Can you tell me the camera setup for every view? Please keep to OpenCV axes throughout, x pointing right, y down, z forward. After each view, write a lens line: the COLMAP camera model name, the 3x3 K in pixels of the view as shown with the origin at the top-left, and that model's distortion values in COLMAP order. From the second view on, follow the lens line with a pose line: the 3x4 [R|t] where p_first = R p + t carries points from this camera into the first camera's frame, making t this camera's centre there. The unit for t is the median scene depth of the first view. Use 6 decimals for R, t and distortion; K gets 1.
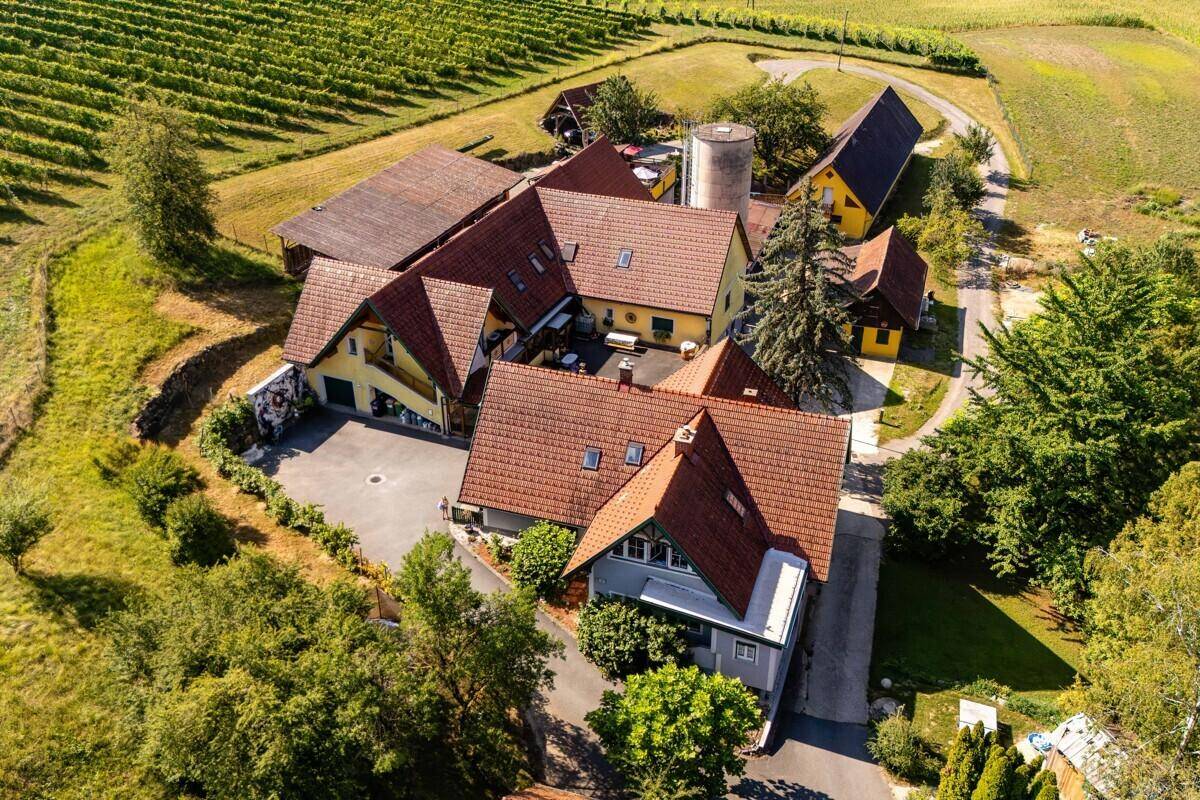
lens RADIAL K [[1046.8, 0, 599.5], [0, 1046.8, 396.0], [0, 0, 1]] dist [0.077111, -0.037634]
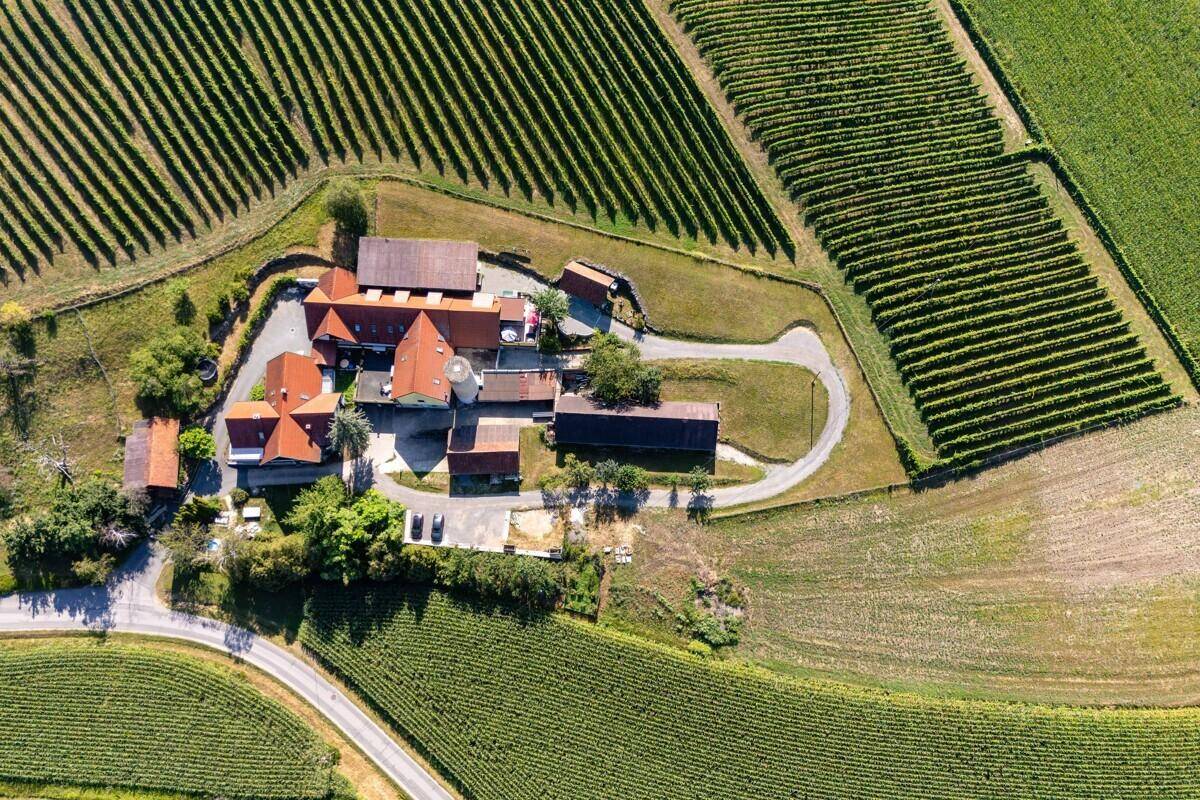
lens RADIAL K [[1046.8, 0, 602.8], [0, 1046.8, 397.0], [0, 0, 1]] dist [0.077111, -0.037634]
pose [[0.338624, 0.902506, -0.266116, 0.996317], [-0.463546, 0.406134, 0.787515, -2.437701], [0.818815, -0.143314, 0.555880, -0.041439]]
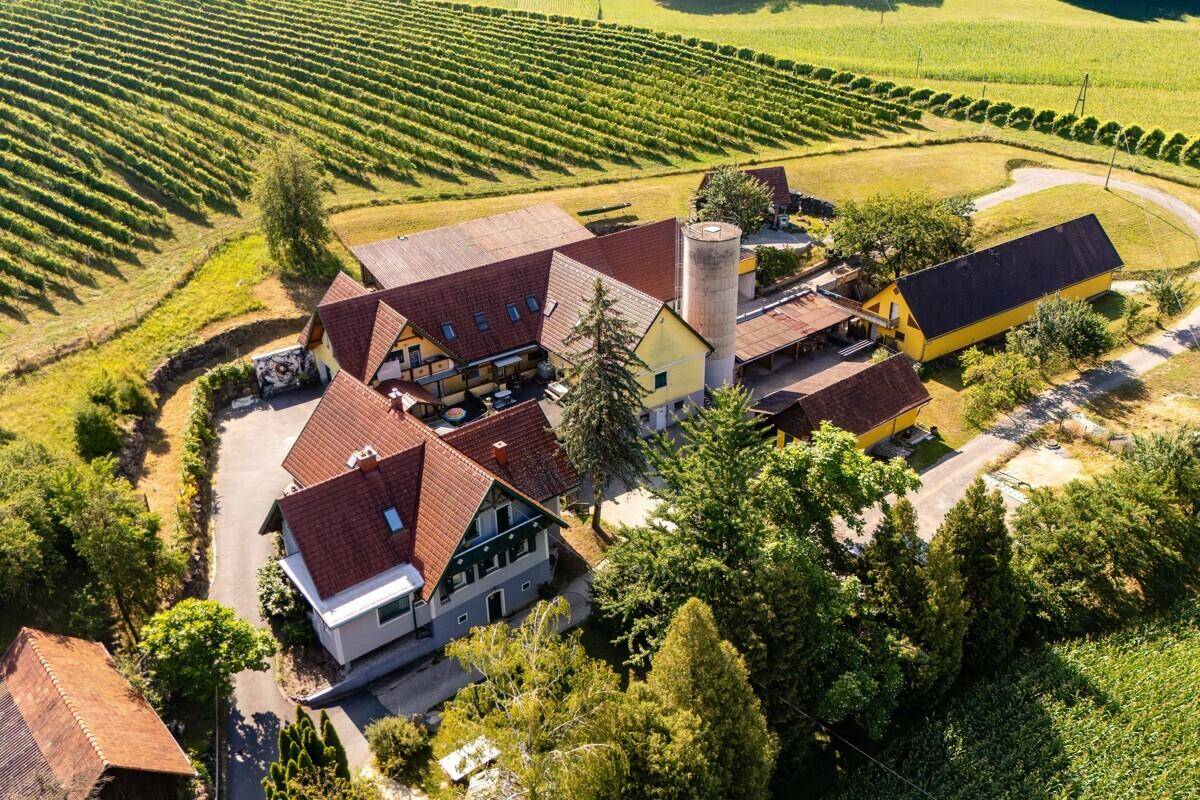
lens RADIAL K [[1046.8, 0, 601.9], [0, 1046.8, 397.6], [0, 0, 1]] dist [0.077111, -0.037634]
pose [[0.848196, 0.236148, -0.474128, 0.637699], [-0.252307, 0.967171, 0.030351, -0.096967], [0.465731, 0.093882, 0.879932, 0.005600]]
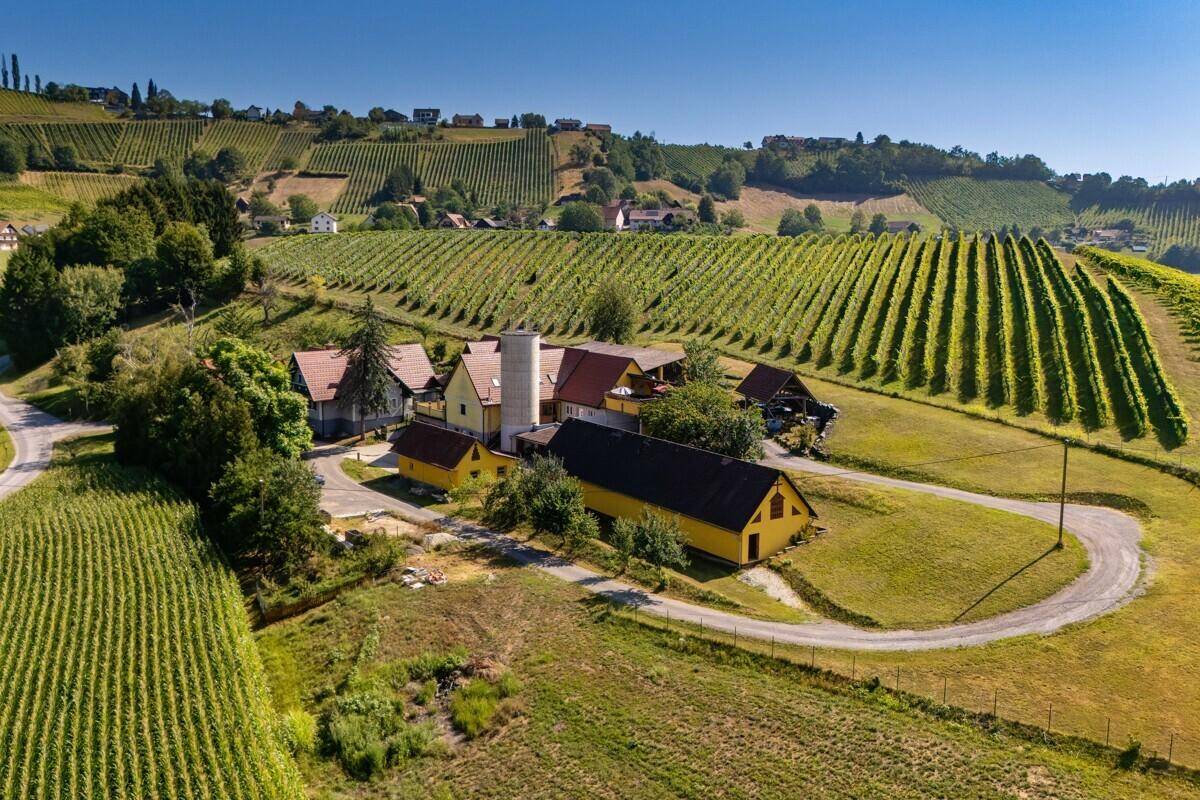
lens RADIAL K [[1046.8, 0, 550.4], [0, 1046.8, 396.7], [0, 0, 1]] dist [0.077111, -0.037634]
pose [[-0.545551, 0.131066, -0.827765, 1.530611], [-0.426314, 0.806962, 0.408741, -0.910917], [0.721547, 0.575877, -0.384363, 1.856585]]
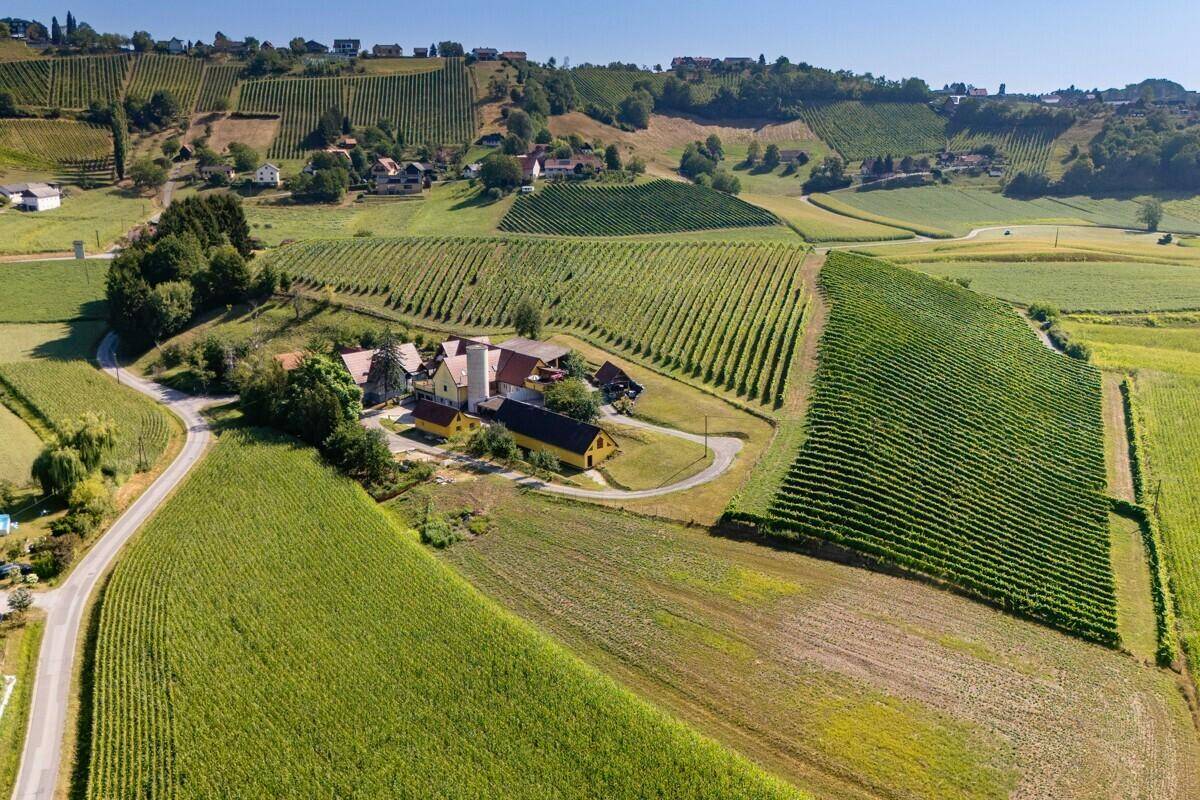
lens RADIAL K [[1126.7, 0, 551.7], [0, 1126.7, 418.2], [0, 0, 1]] dist [0.061690, 0.000000]
pose [[-0.481517, 0.240938, -0.842669, 2.887998], [-0.431967, 0.771338, 0.467377, -1.769569], [0.762591, 0.589055, -0.267335, 2.290607]]
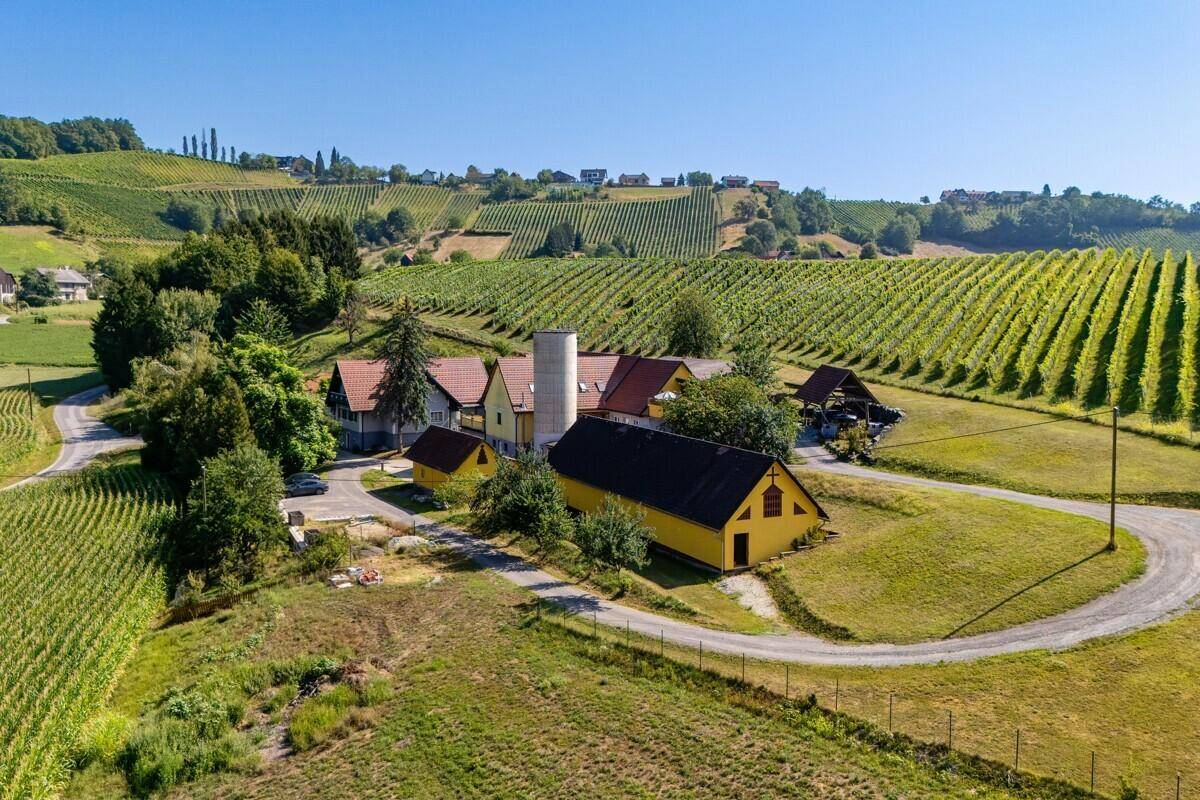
lens RADIAL K [[1046.8, 0, 600.2], [0, 1046.8, 397.7], [0, 0, 1]] dist [0.077111, -0.037634]
pose [[-0.649171, 0.072162, -0.757212, 1.264129], [-0.384677, 0.827657, 0.408666, -0.852231], [0.656202, 0.556576, -0.509531, 1.990477]]
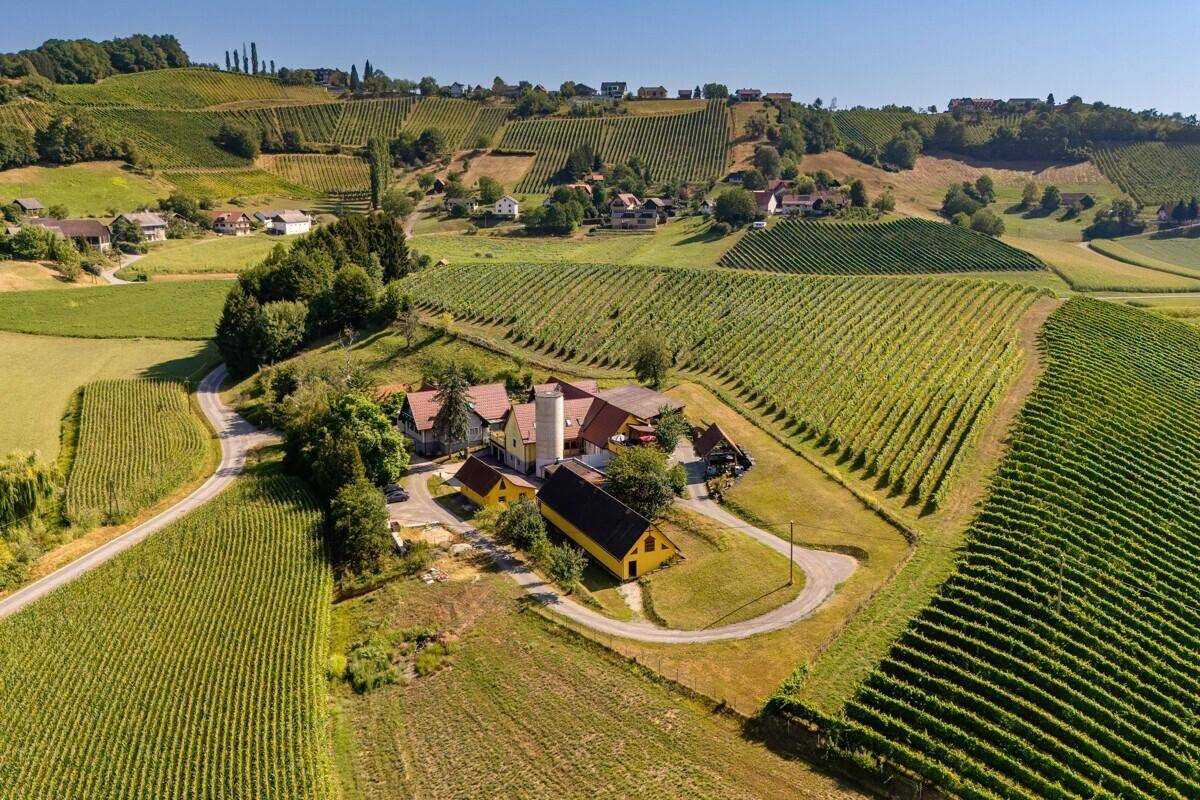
lens RADIAL K [[1046.8, 0, 601.9], [0, 1046.8, 393.3], [0, 0, 1]] dist [0.077111, -0.037634]
pose [[-0.669739, 0.161378, -0.724849, 1.800528], [-0.373296, 0.770643, 0.516488, -1.573026], [0.641949, 0.616496, -0.455888, 2.284428]]
